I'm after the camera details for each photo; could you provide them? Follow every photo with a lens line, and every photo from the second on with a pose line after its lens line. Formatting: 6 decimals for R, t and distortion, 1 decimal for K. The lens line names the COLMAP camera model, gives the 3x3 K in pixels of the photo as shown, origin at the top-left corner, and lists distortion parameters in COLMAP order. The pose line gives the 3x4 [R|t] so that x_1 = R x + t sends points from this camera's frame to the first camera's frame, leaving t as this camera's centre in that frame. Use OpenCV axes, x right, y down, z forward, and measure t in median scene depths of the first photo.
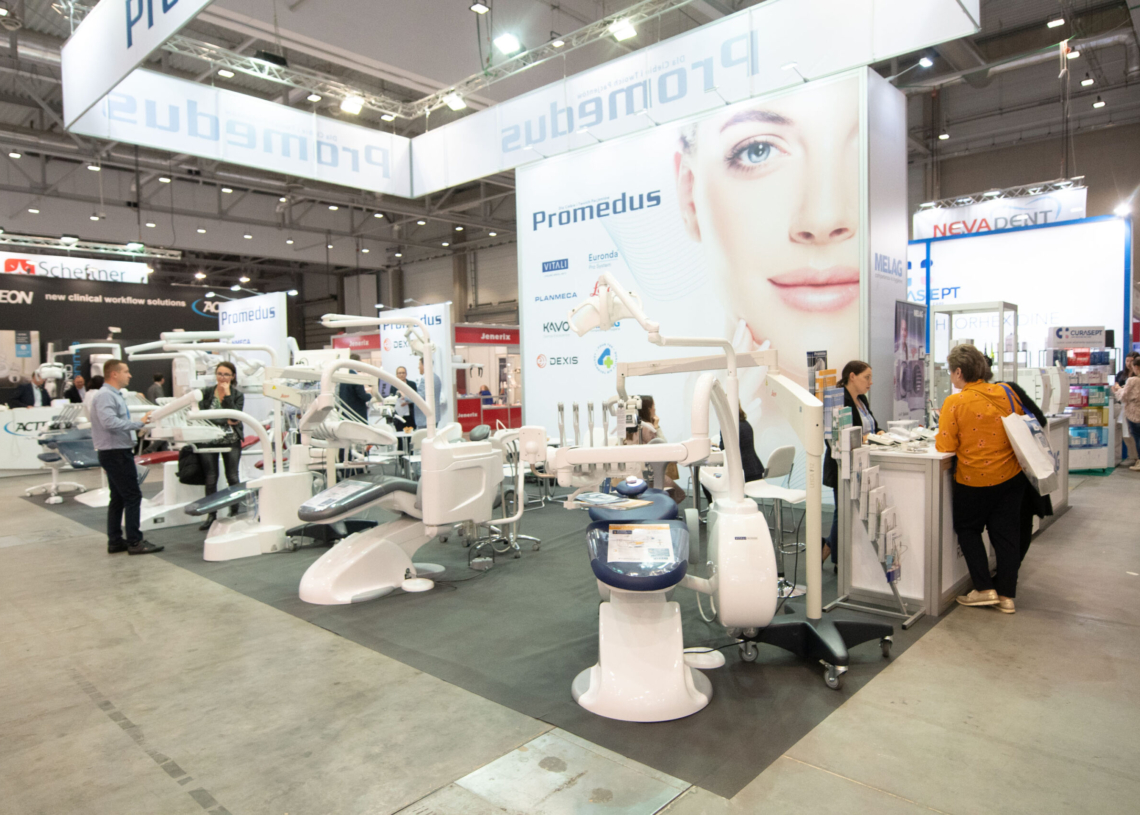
lens RADIAL K [[743.4, 0, 570.0], [0, 743.4, 407.5], [0, 0, 1]] dist [-0.010577, -0.007191]
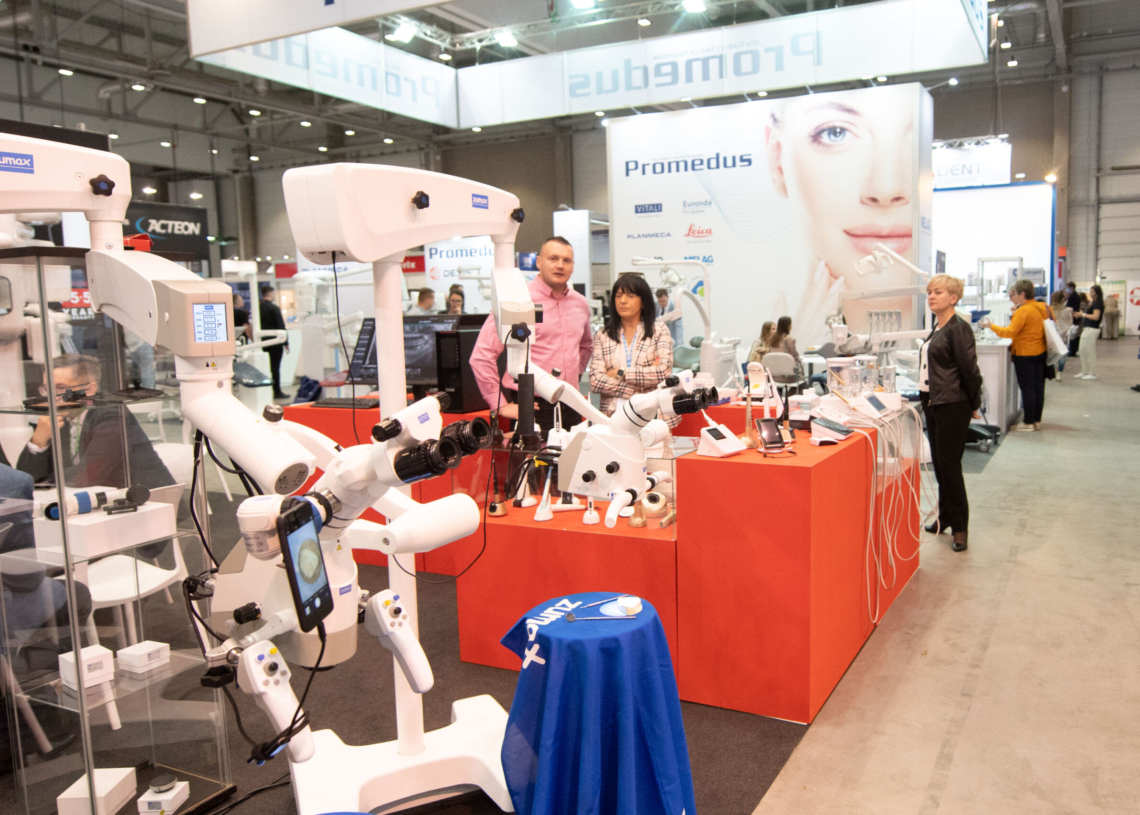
lens RADIAL K [[893.4, 0, 689.6], [0, 893.4, 390.0], [0, 0, 1]] dist [-0.011775, -0.007104]
pose [[0.953034, -0.026023, 0.301743, -0.378263], [0.012098, 0.998778, 0.047928, 0.026385], [-0.302622, -0.042027, 0.952184, -0.356275]]
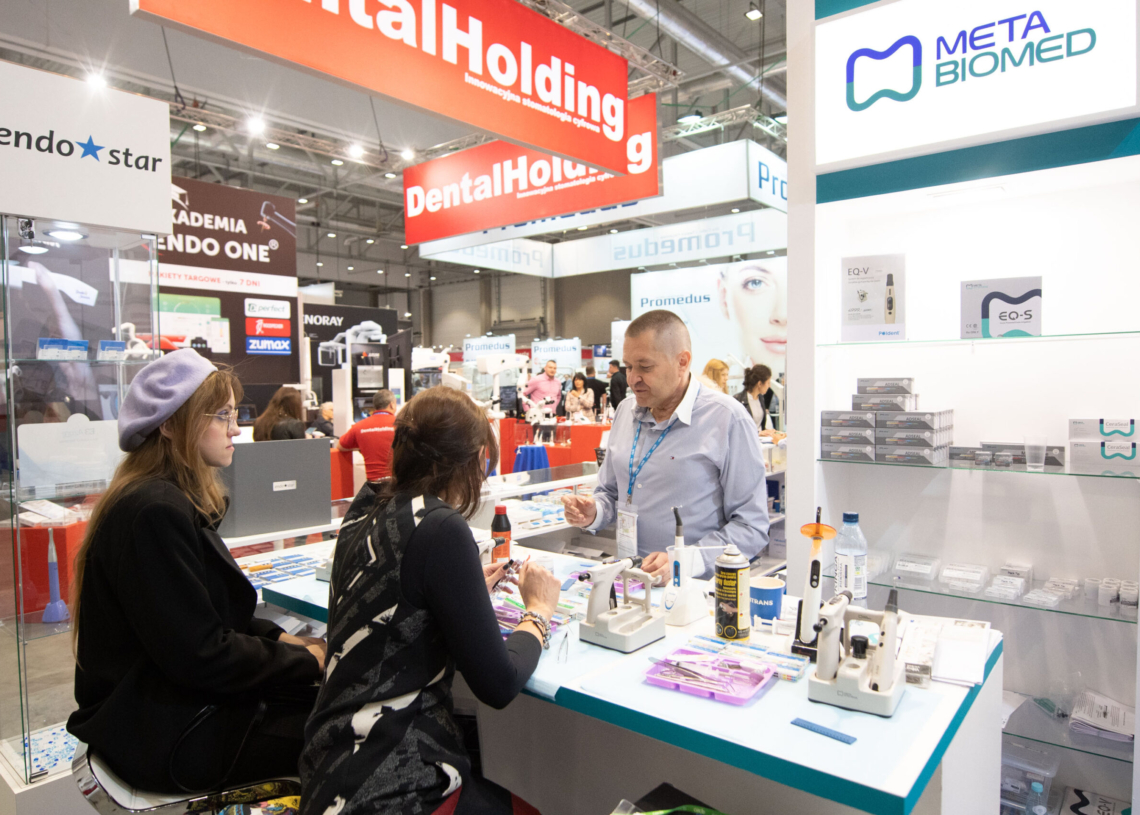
lens RADIAL K [[743.4, 0, 570.0], [0, 743.4, 407.5], [0, 0, 1]] dist [-0.010577, -0.007191]
pose [[0.998655, 0.007699, 0.051267, -0.340059], [-0.007310, 0.999943, -0.007762, 0.049281], [-0.051324, 0.007377, 0.998655, -0.985465]]
